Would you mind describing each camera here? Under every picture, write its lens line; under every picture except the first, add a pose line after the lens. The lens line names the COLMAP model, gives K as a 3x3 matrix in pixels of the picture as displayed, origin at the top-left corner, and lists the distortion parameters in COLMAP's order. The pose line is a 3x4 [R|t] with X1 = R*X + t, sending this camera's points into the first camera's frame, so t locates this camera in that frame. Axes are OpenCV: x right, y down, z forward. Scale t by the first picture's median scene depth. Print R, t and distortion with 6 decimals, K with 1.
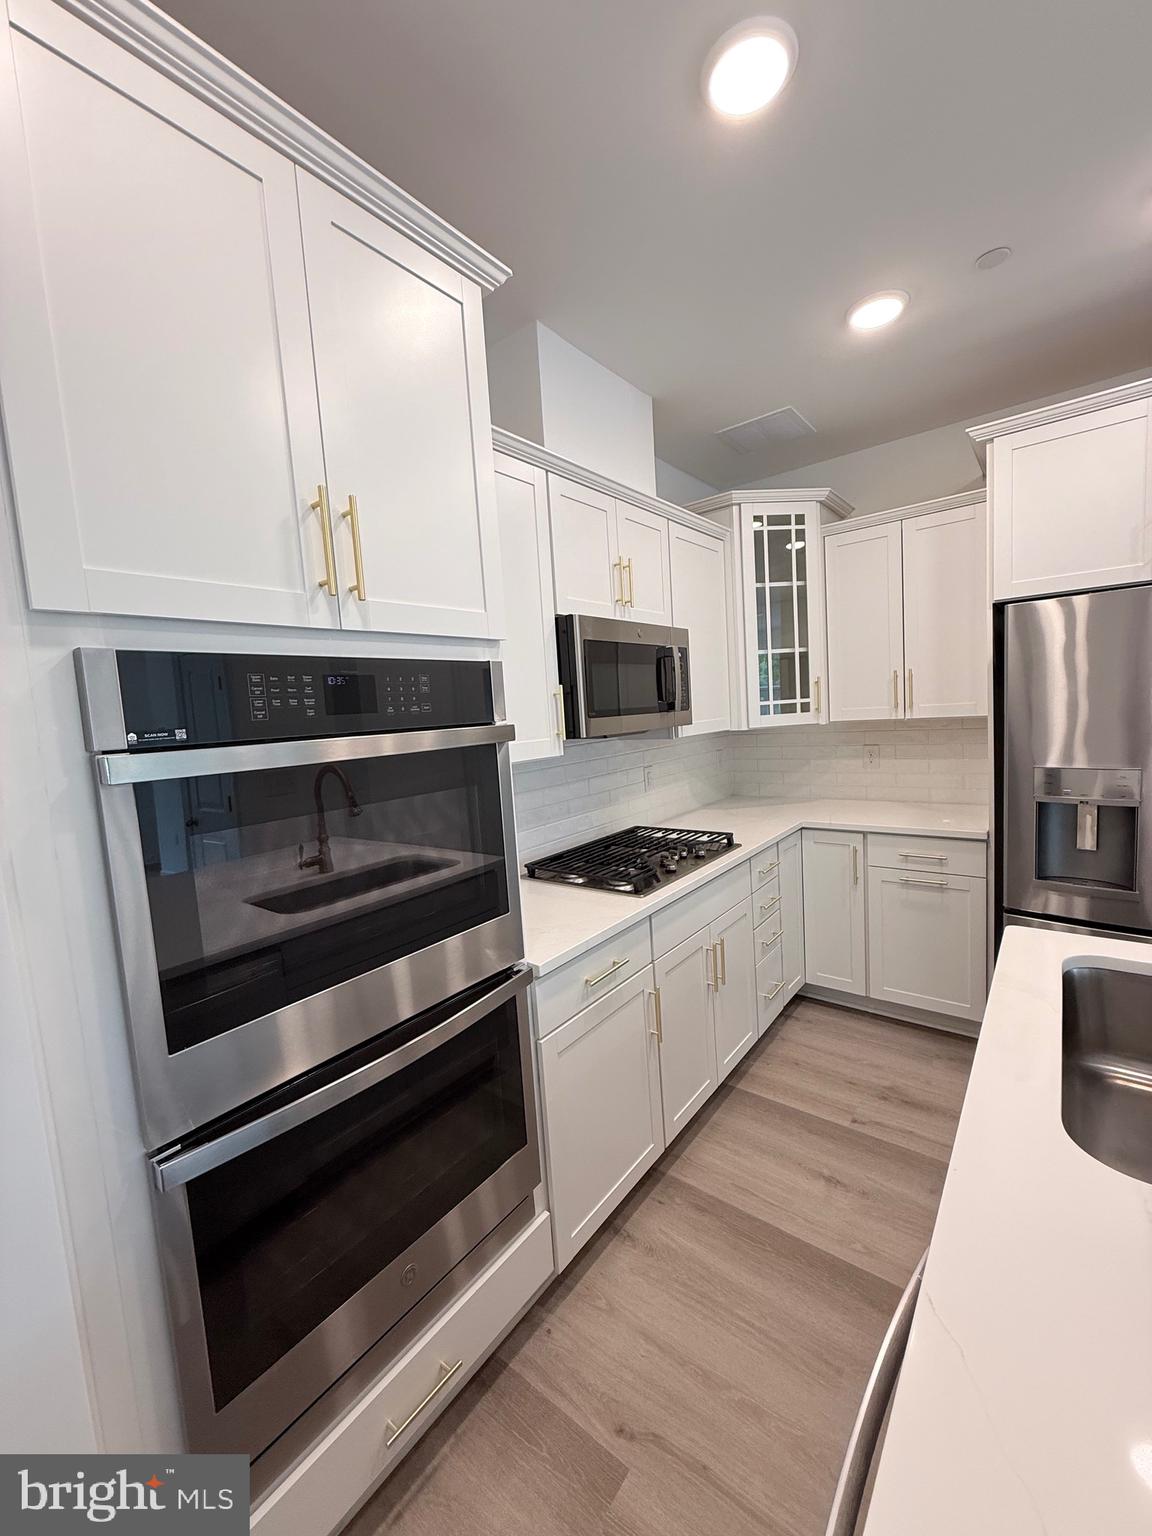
lens RADIAL K [[613.2, 0, 577.4], [0, 613.2, 766.5], [0, 0, 1]] dist [0.000615, -0.000469]
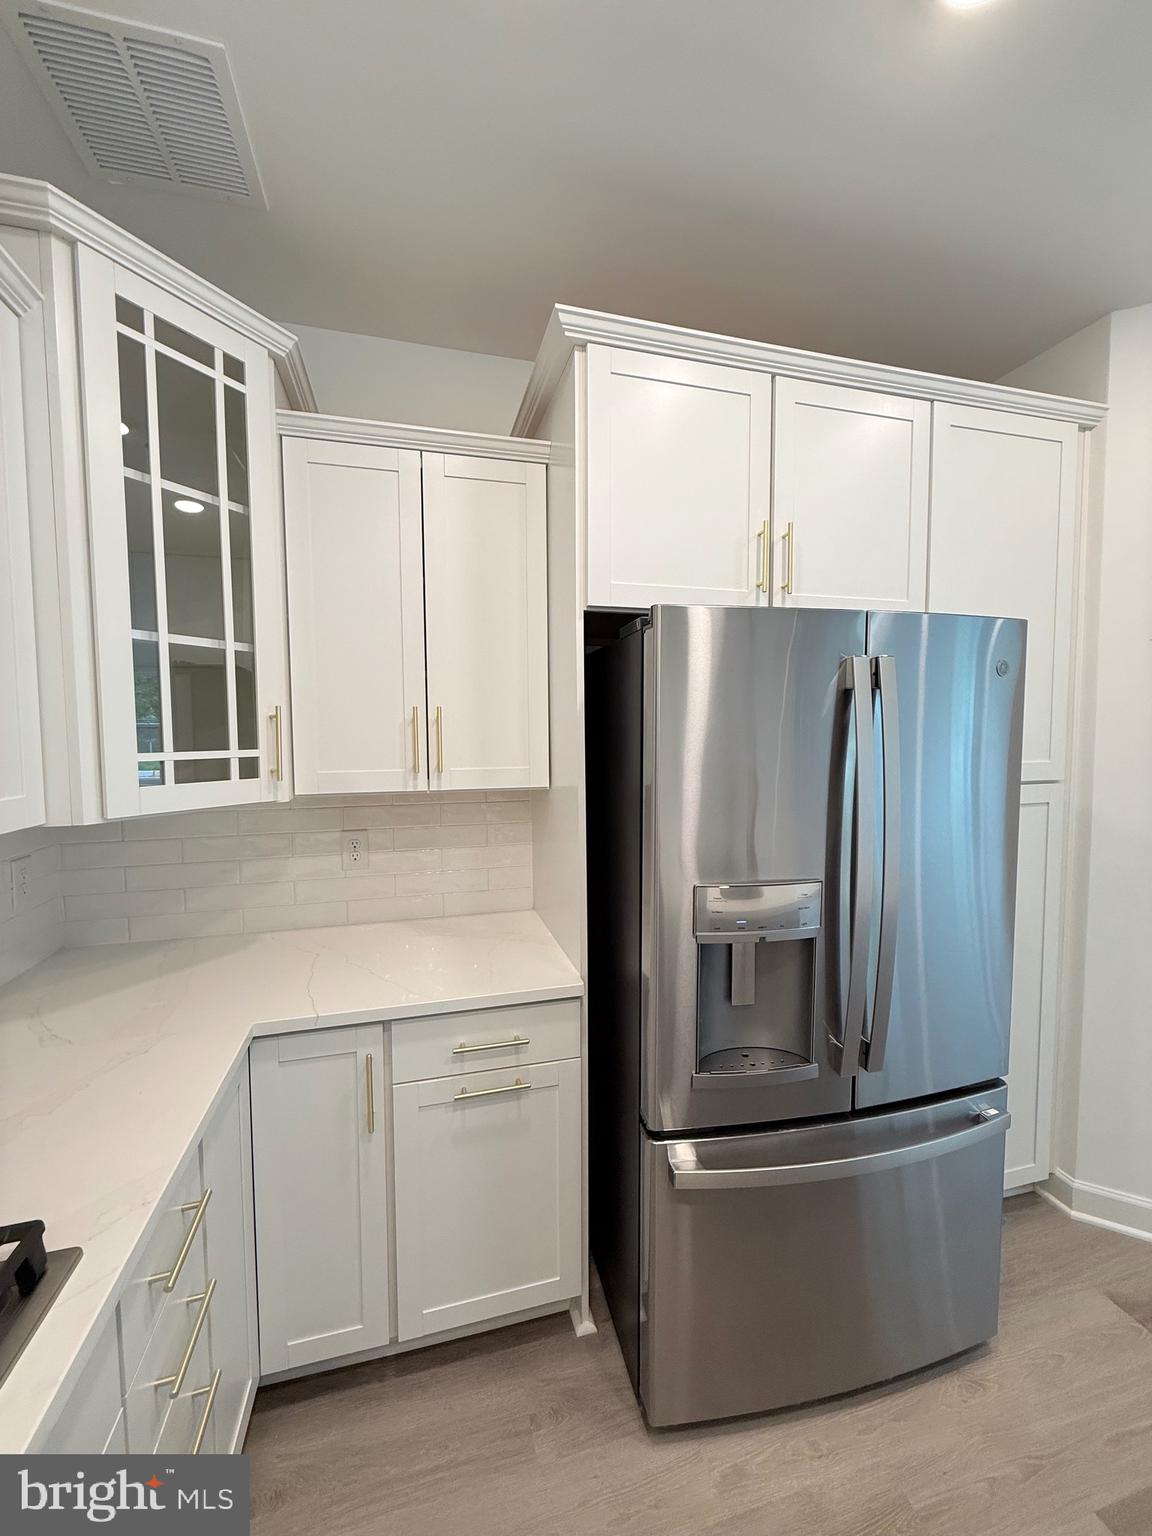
lens RADIAL K [[613.2, 0, 575.2], [0, 613.2, 767.0], [0, 0, 1]] dist [0.000615, -0.000469]
pose [[0.595235, 0.012959, 0.803447, 0.160457], [0.044326, 0.997818, -0.048934, -0.071624], [-0.802328, 0.064741, 0.593362, 0.587945]]
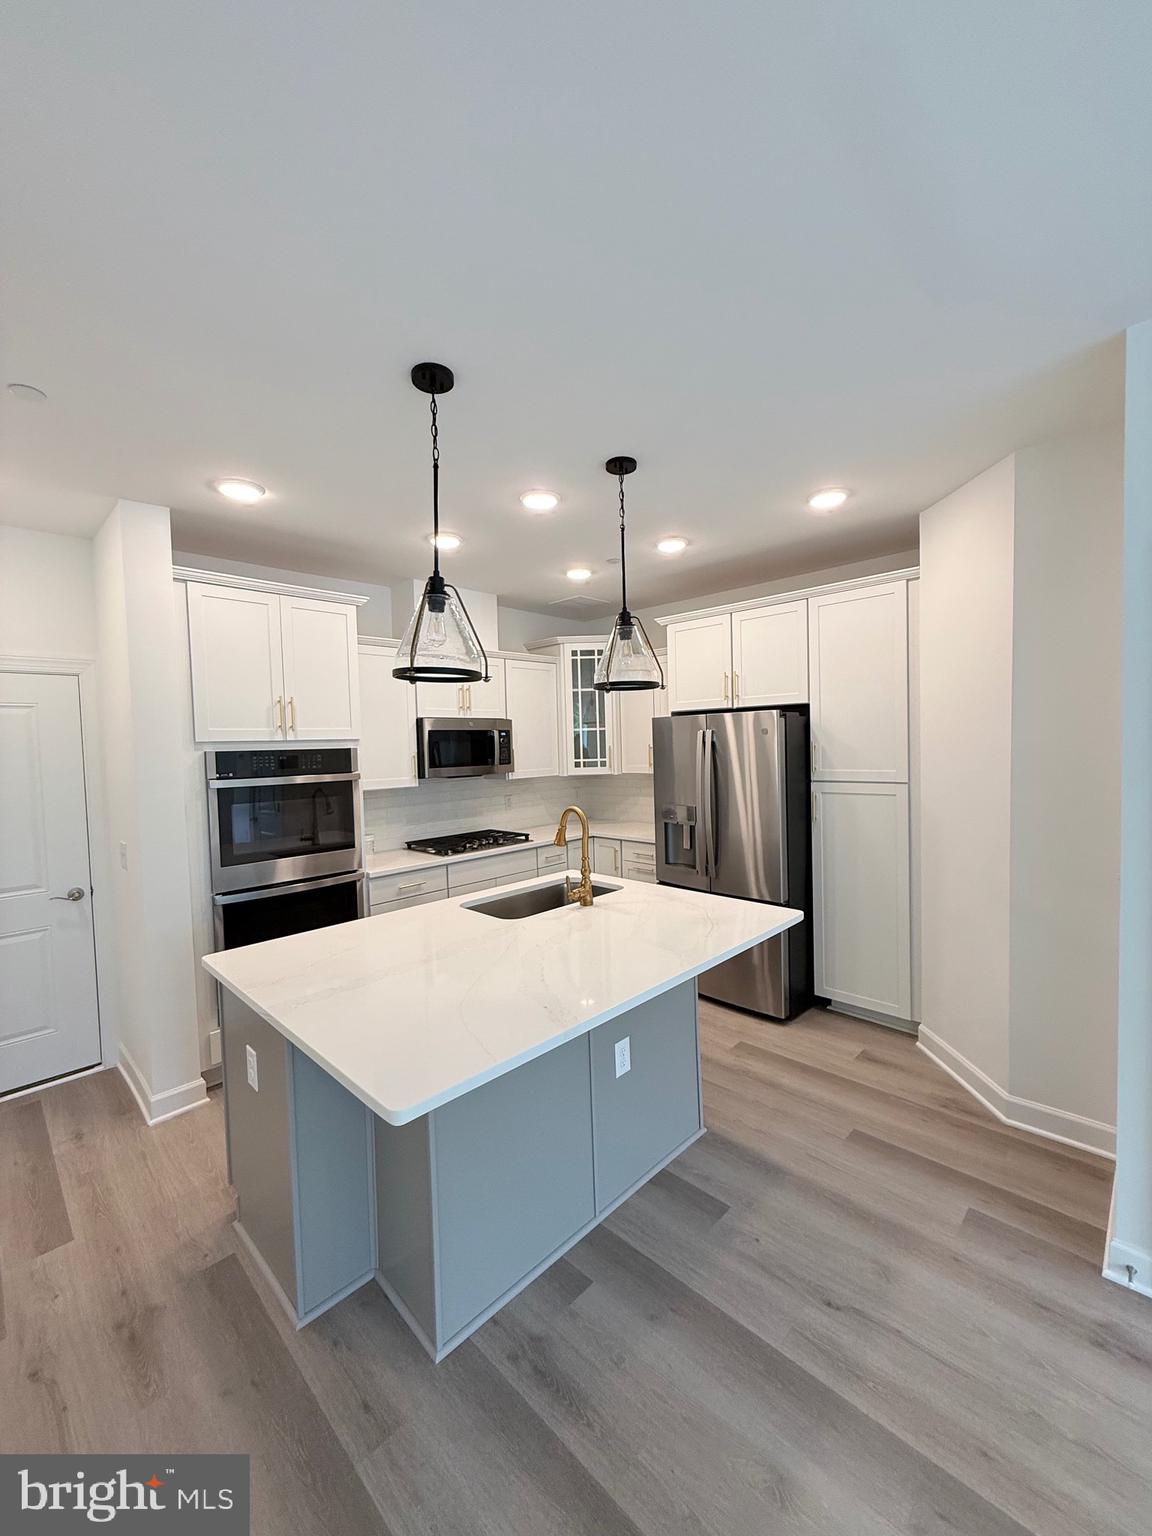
lens RADIAL K [[613.2, 0, 575.0], [0, 613.2, 766.1], [0, 0, 1]] dist [0.000615, -0.000469]
pose [[0.992493, 0.040436, -0.115424, 0.552749], [-0.046252, 0.997768, -0.048160, -0.008363], [0.113219, 0.053137, 0.992148, -0.729848]]
